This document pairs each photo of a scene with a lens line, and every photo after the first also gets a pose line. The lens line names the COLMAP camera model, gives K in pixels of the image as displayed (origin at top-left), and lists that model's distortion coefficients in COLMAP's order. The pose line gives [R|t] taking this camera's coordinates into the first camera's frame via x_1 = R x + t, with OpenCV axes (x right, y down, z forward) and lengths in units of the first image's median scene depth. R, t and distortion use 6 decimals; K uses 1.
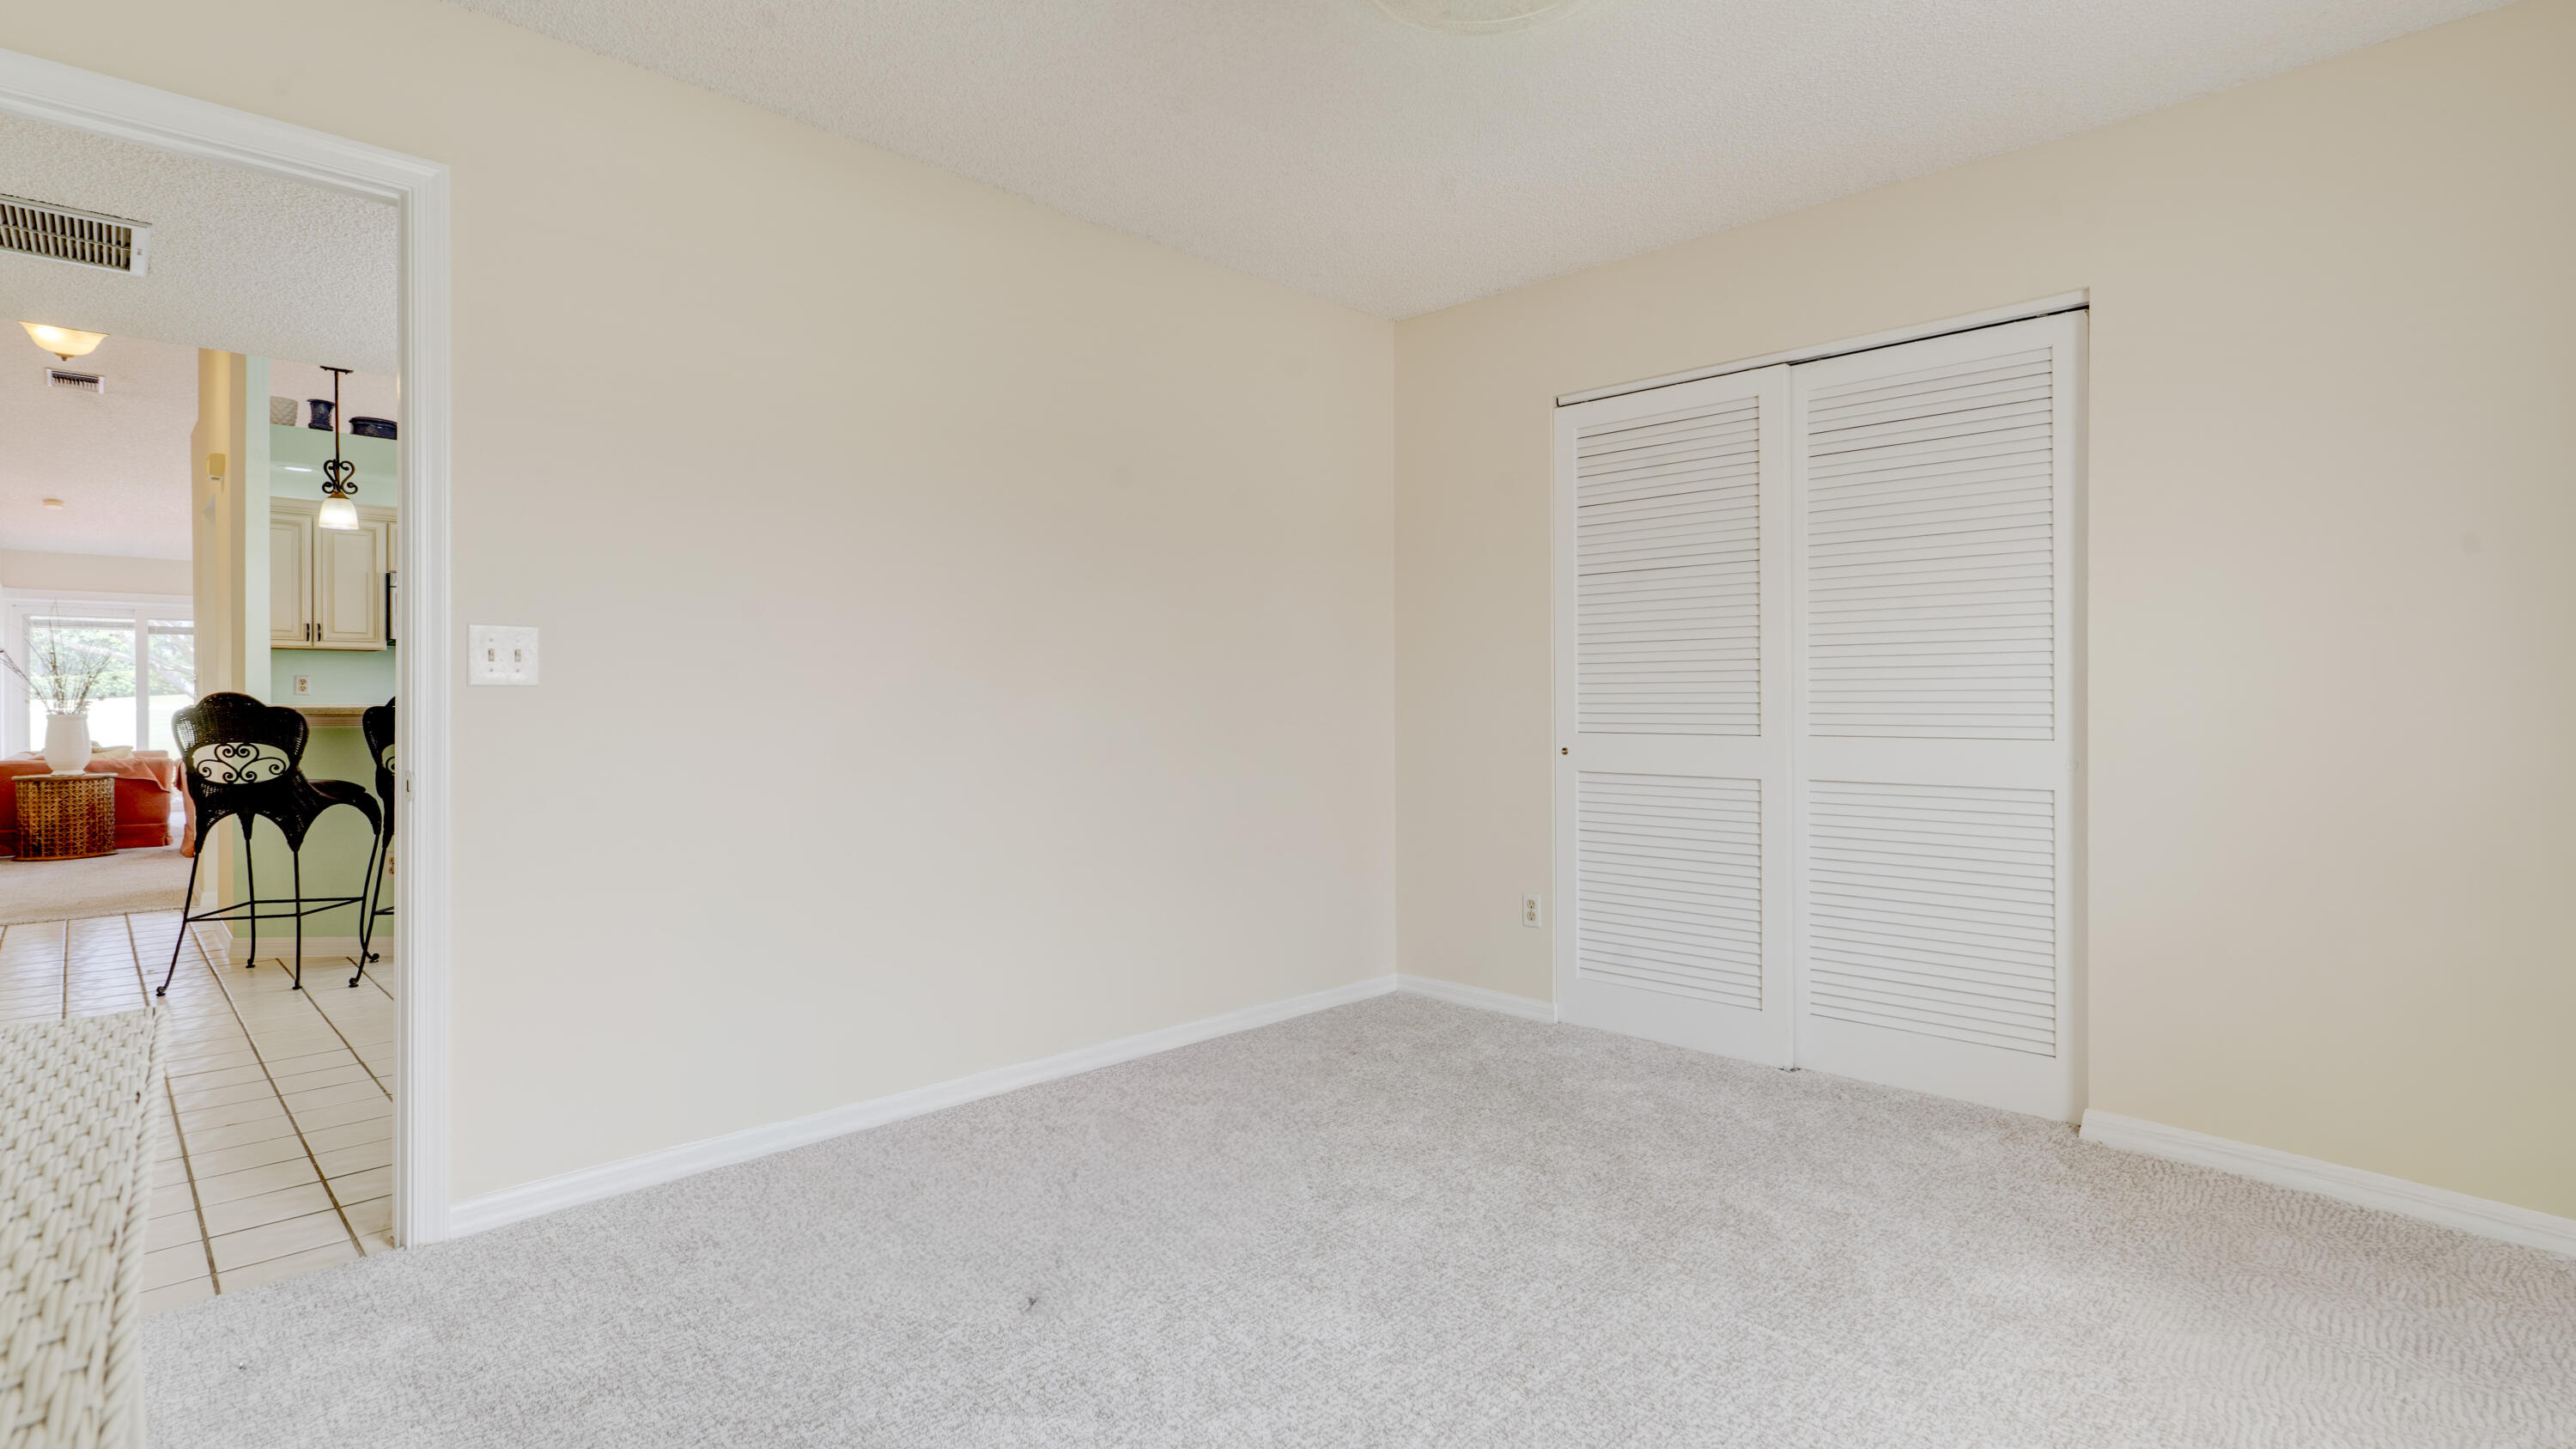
lens RADIAL K [[1194.7, 0, 1263.9], [0, 1194.7, 701.4], [0, 0, 1]] dist [-0.003456, 0.001273]
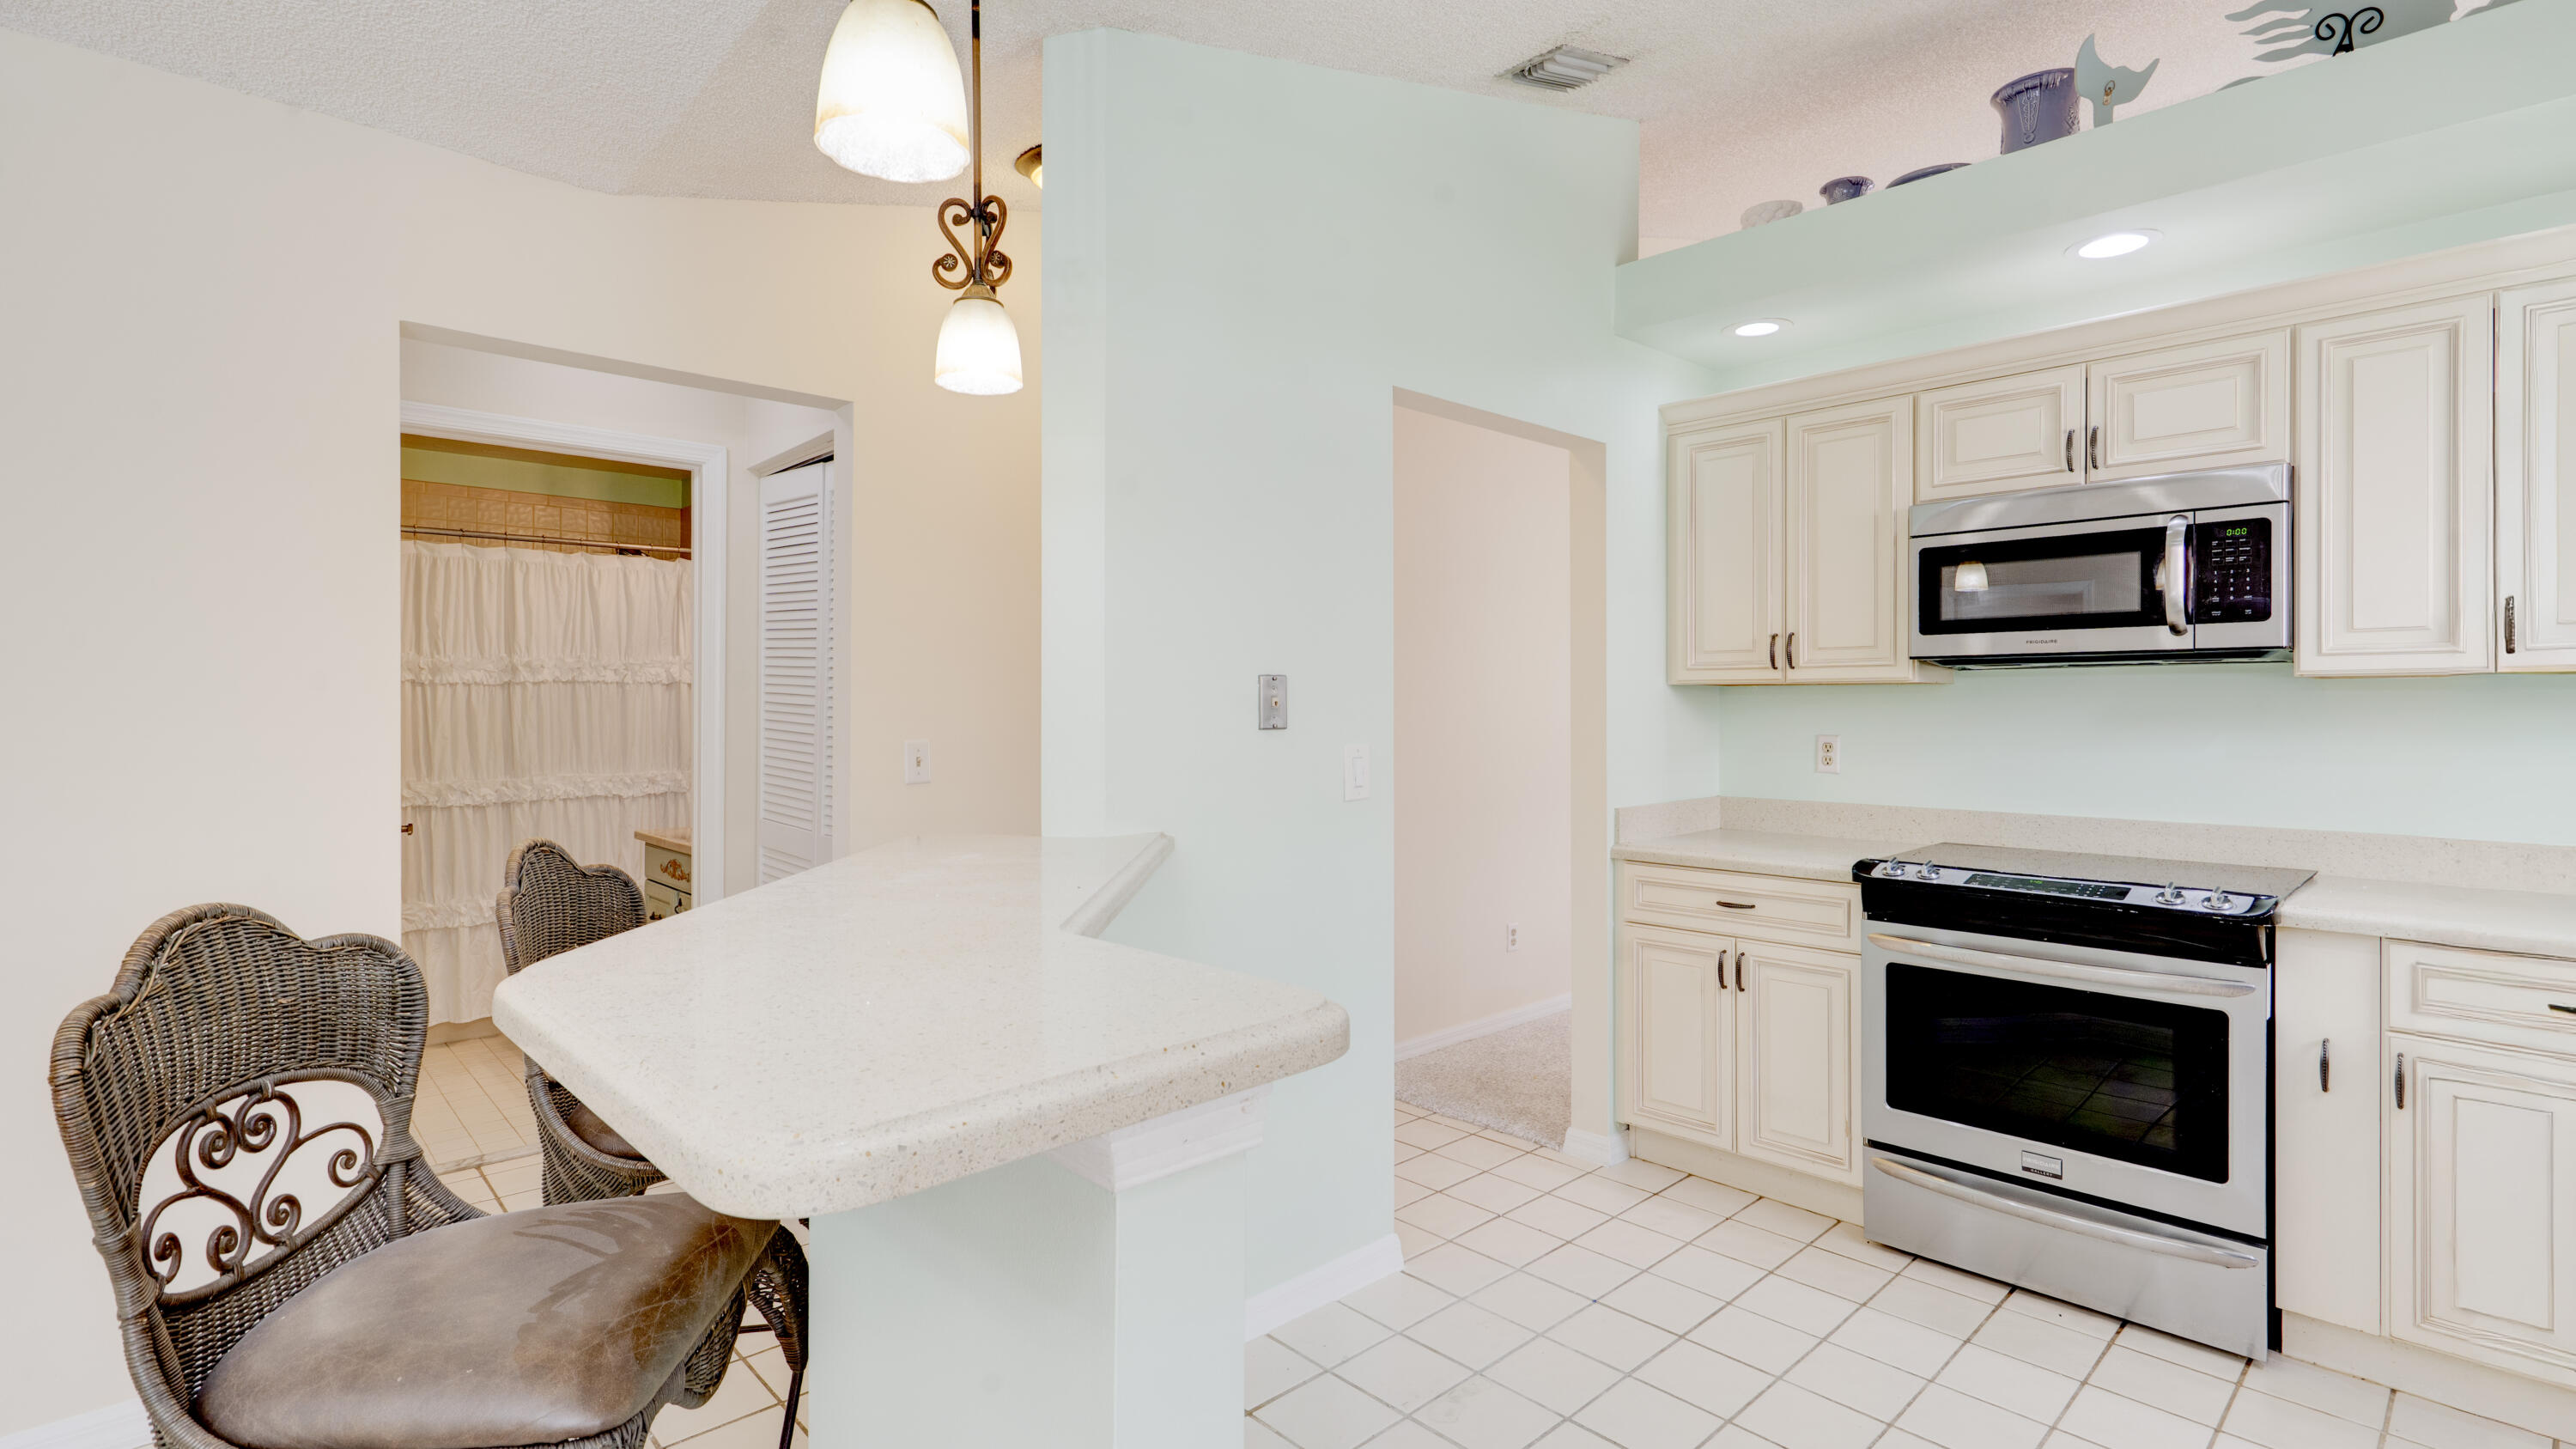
lens RADIAL K [[1194.7, 0, 1301.5], [0, 1194.7, 712.1], [0, 0, 1]] dist [-0.003456, 0.001273]
pose [[-0.020962, 0.007314, -0.999754, -0.294914], [-0.004349, 0.999963, 0.007407, -0.035057], [0.999771, 0.004503, -0.020930, 0.795221]]
